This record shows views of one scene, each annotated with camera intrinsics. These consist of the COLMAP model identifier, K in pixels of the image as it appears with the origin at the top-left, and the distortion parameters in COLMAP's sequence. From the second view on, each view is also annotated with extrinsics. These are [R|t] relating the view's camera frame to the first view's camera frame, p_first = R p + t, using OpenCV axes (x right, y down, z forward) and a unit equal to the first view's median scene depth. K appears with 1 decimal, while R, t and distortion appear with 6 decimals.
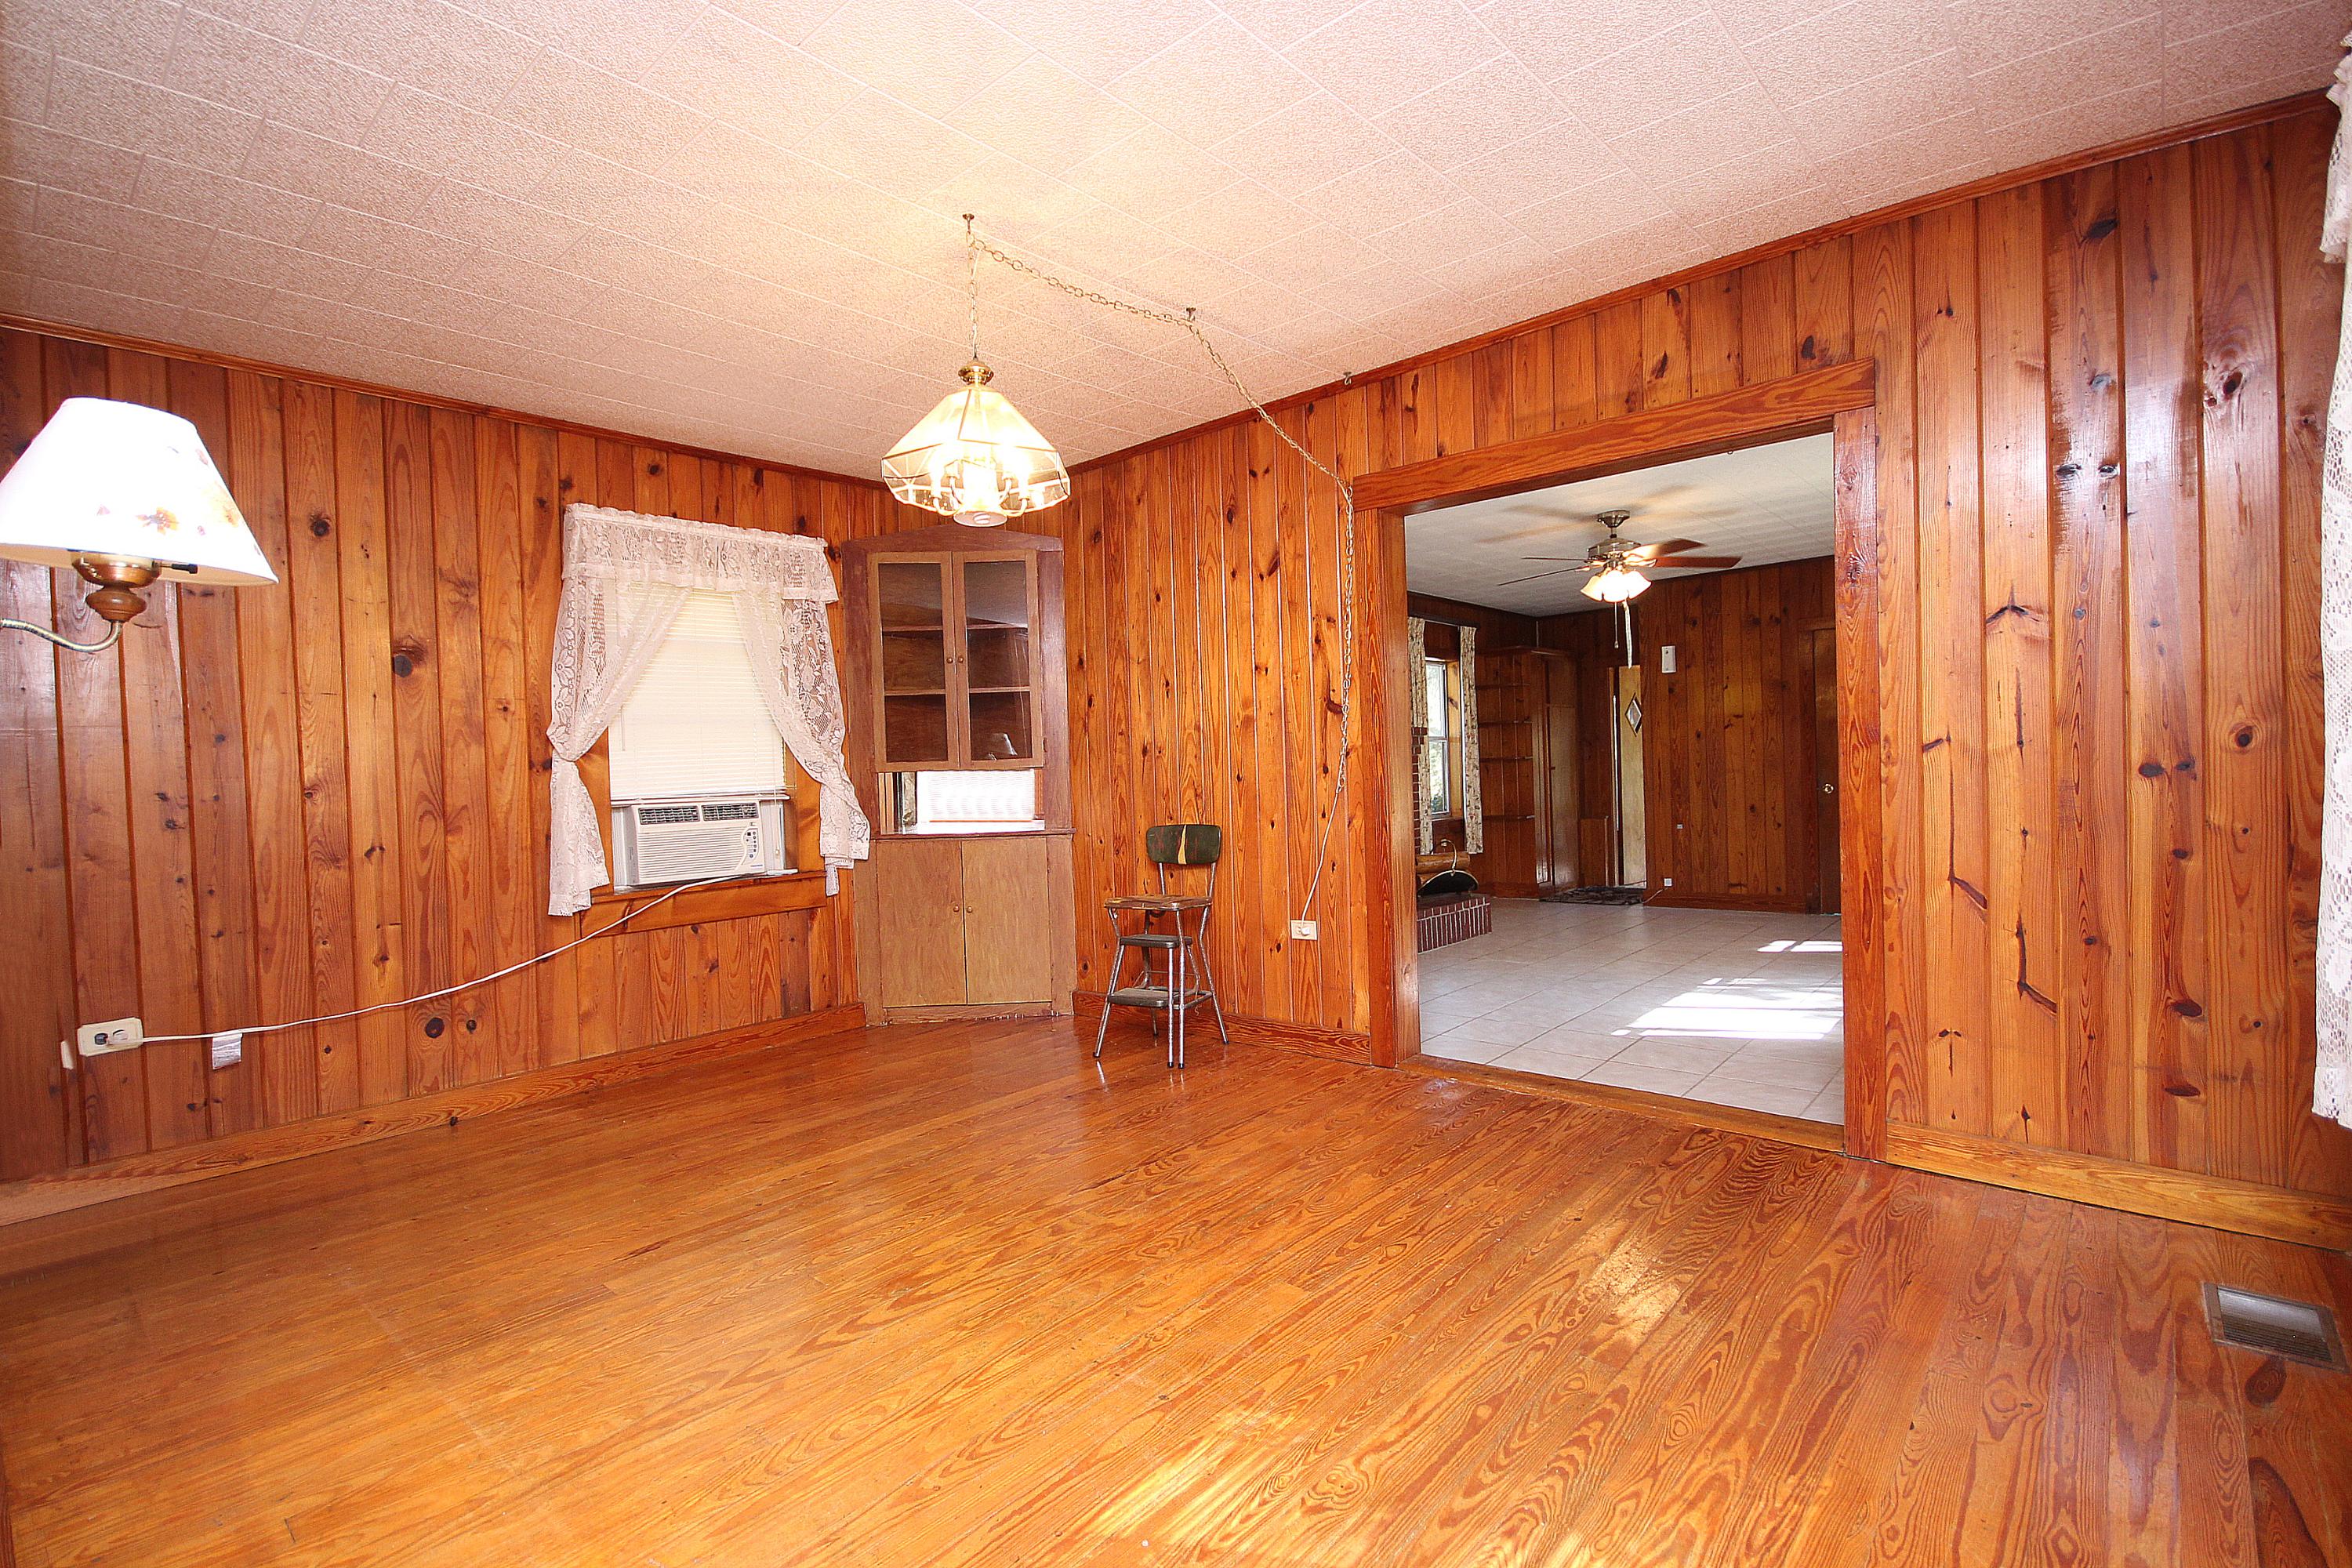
lens RADIAL K [[1083.3, 0, 1180.7], [0, 1083.3, 797.2], [0, 0, 1]] dist [0.008284, -0.009251]
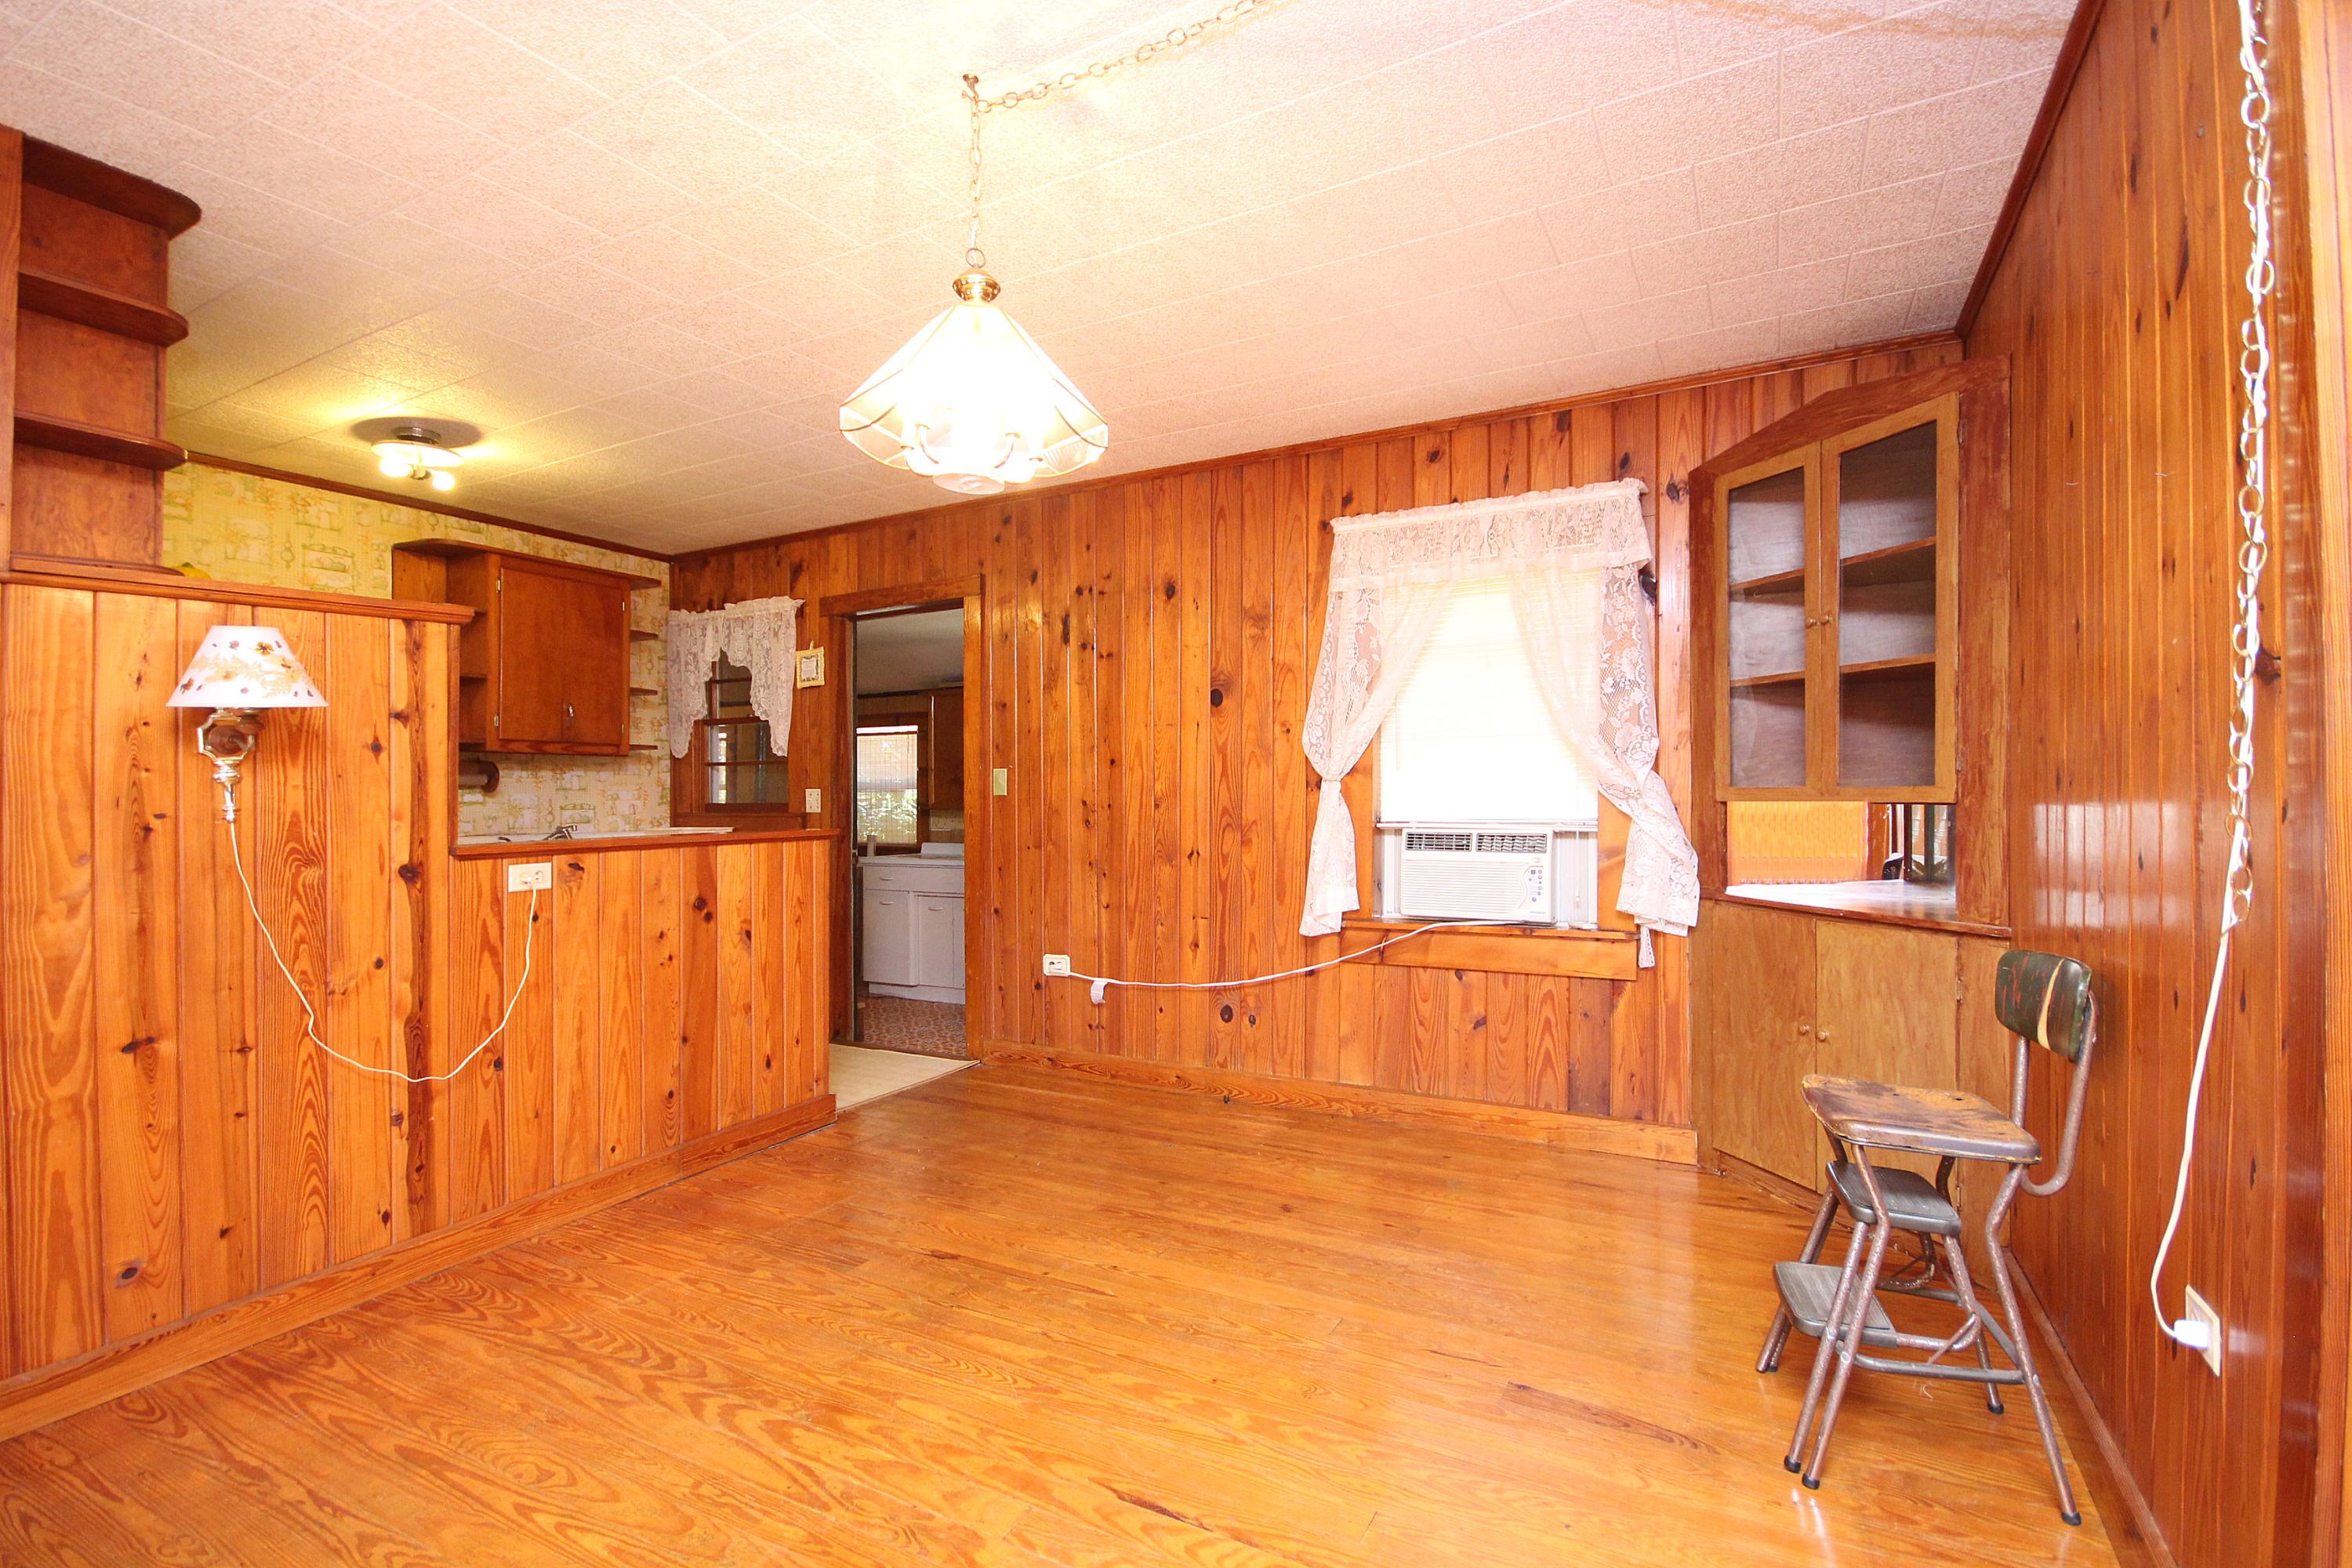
lens RADIAL K [[1083.3, 0, 1169.5], [0, 1083.3, 795.8], [0, 0, 1]] dist [0.008284, -0.009251]
pose [[0.219945, 0.033953, -0.974921, 0.336828], [-0.028194, 0.999198, 0.028438, -0.039123], [0.975105, 0.021232, 0.220726, 0.574455]]
